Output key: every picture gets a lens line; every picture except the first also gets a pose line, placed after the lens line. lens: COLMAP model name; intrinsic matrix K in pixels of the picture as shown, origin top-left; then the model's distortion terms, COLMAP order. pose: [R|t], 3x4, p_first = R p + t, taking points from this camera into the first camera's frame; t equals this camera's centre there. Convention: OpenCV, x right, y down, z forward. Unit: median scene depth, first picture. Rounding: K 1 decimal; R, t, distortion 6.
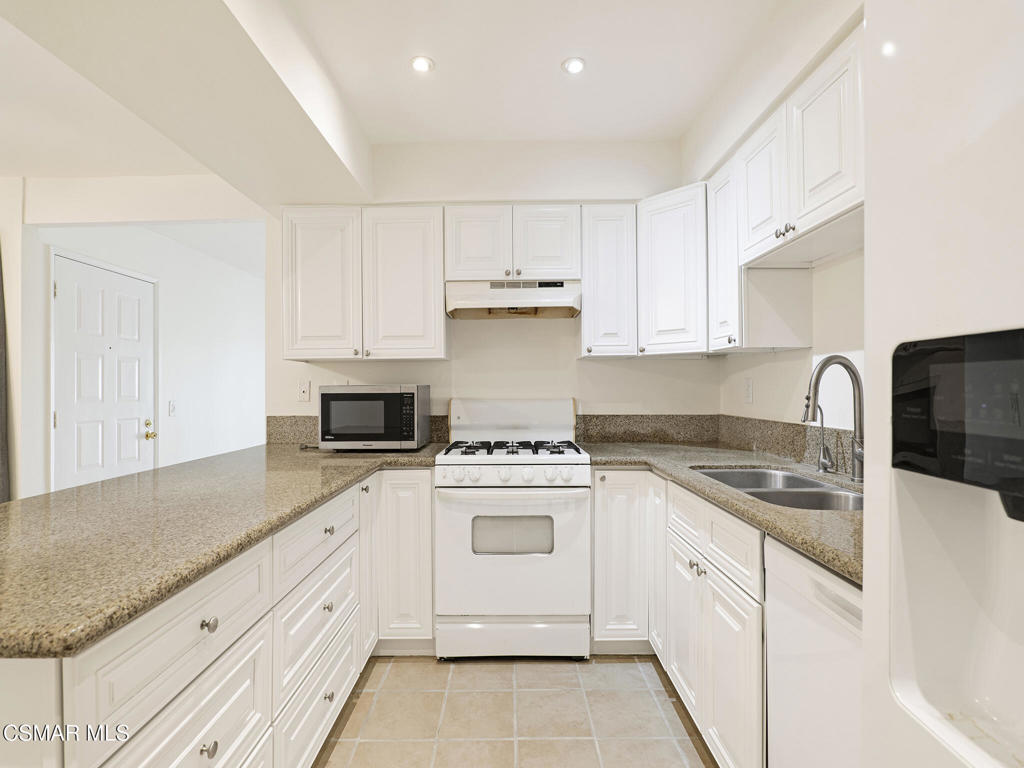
lens RADIAL K [[476.9, 0, 512.0], [0, 476.9, 384.0], [0, 0, 1]] dist [-0.019709, 0.000739]
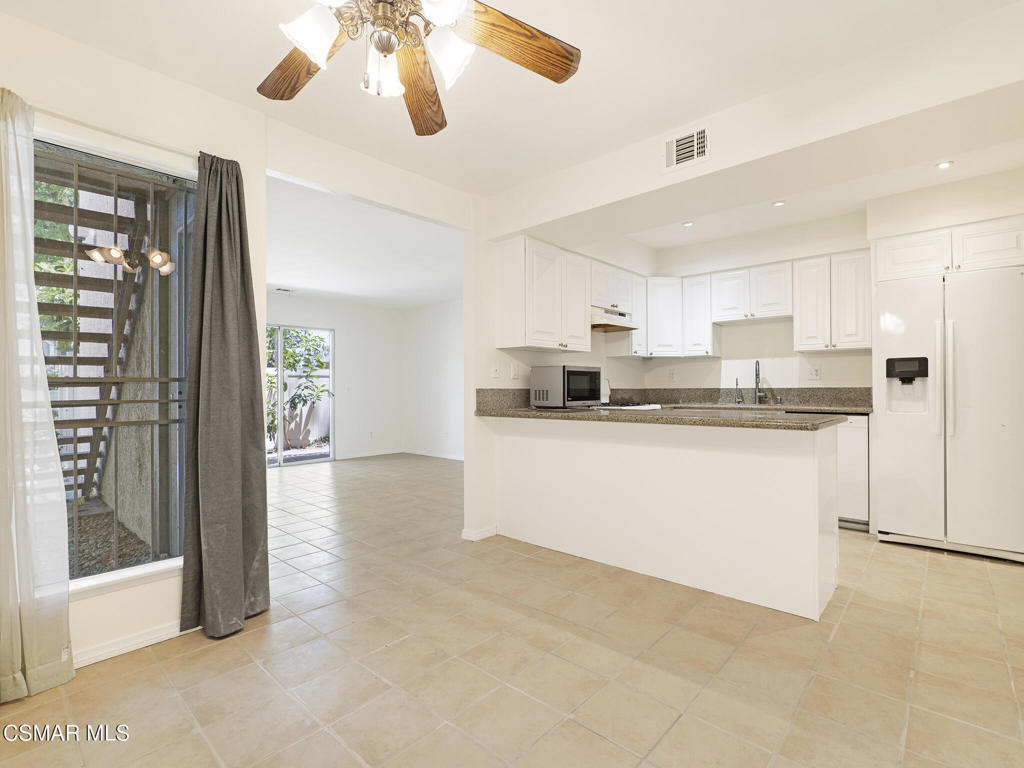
lens RADIAL K [[489.6, 0, 516.8], [0, 489.6, 384.5], [0, 0, 1]] dist [-0.002375, -0.000174]
pose [[0.672853, 0.009226, 0.739719, -1.692320], [-0.006143, 0.999957, -0.006884, 0.077846], [-0.739751, 0.000088, 0.672881, 0.048813]]
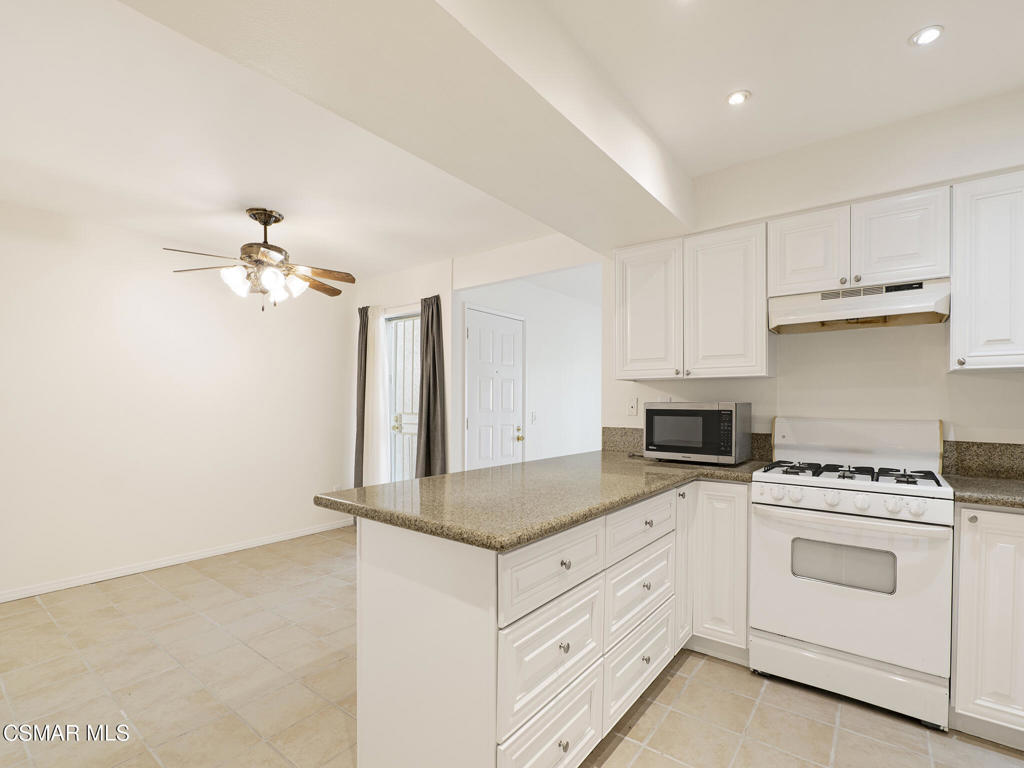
lens RADIAL K [[496.5, 0, 507.5], [0, 496.5, 404.5], [0, 0, 1]] dist [-0.000485, 0.000149]
pose [[0.786651, 0.013415, -0.617252, 0.080893], [-0.005473, 0.999876, 0.014755, -0.007304], [0.617373, -0.008229, 0.786627, -0.160768]]
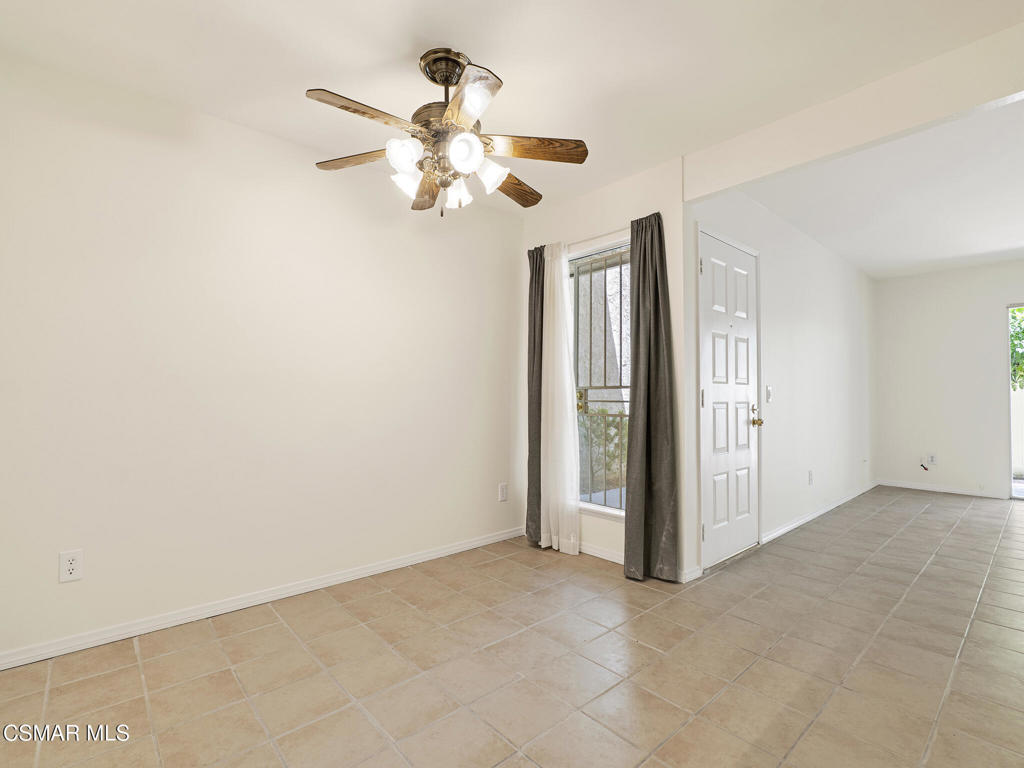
lens RADIAL K [[489.6, 0, 516.8], [0, 489.6, 384.5], [0, 0, 1]] dist [-0.002375, -0.000174]
pose [[0.670593, -0.008945, -0.741772, -0.608587], [0.002271, 0.999947, -0.010005, 0.072066], [0.741822, 0.005025, 0.670578, 0.030255]]
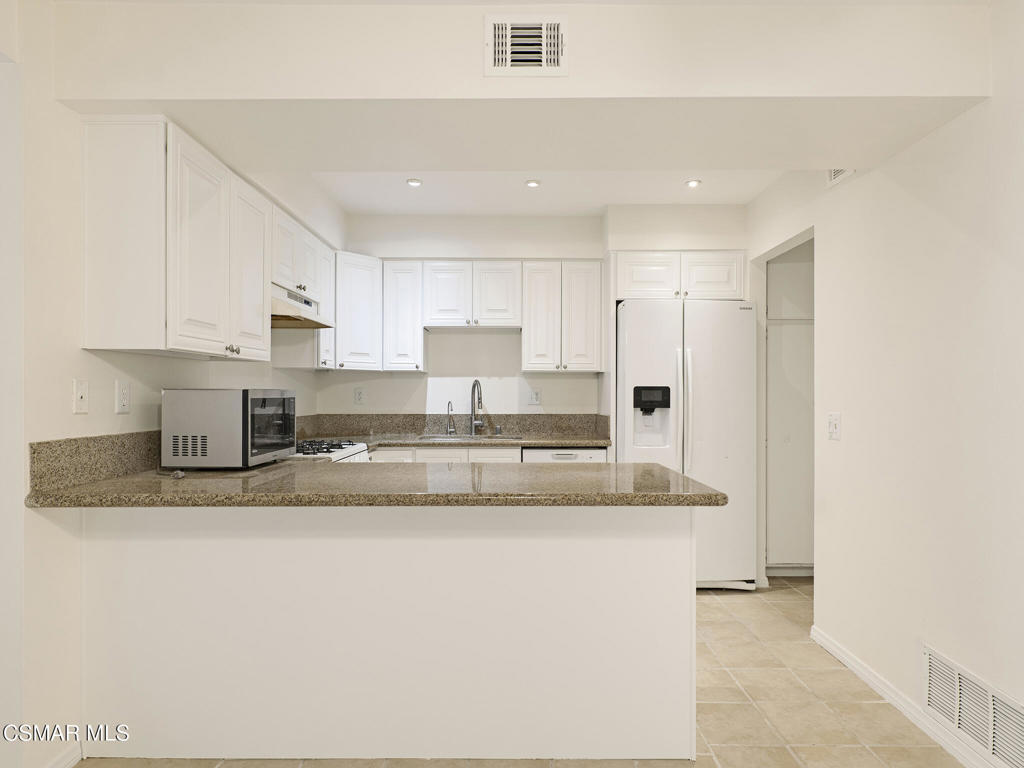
lens RADIAL K [[572.3, 0, 511.1], [0, 572.3, 393.6], [0, 0, 1]] dist [-0.002504, -0.000054]
pose [[0.007958, 0.005453, 0.999953, -1.387885], [-0.009544, 0.999940, -0.005377, 0.012323], [-0.999923, -0.009500, 0.008010, 0.543824]]
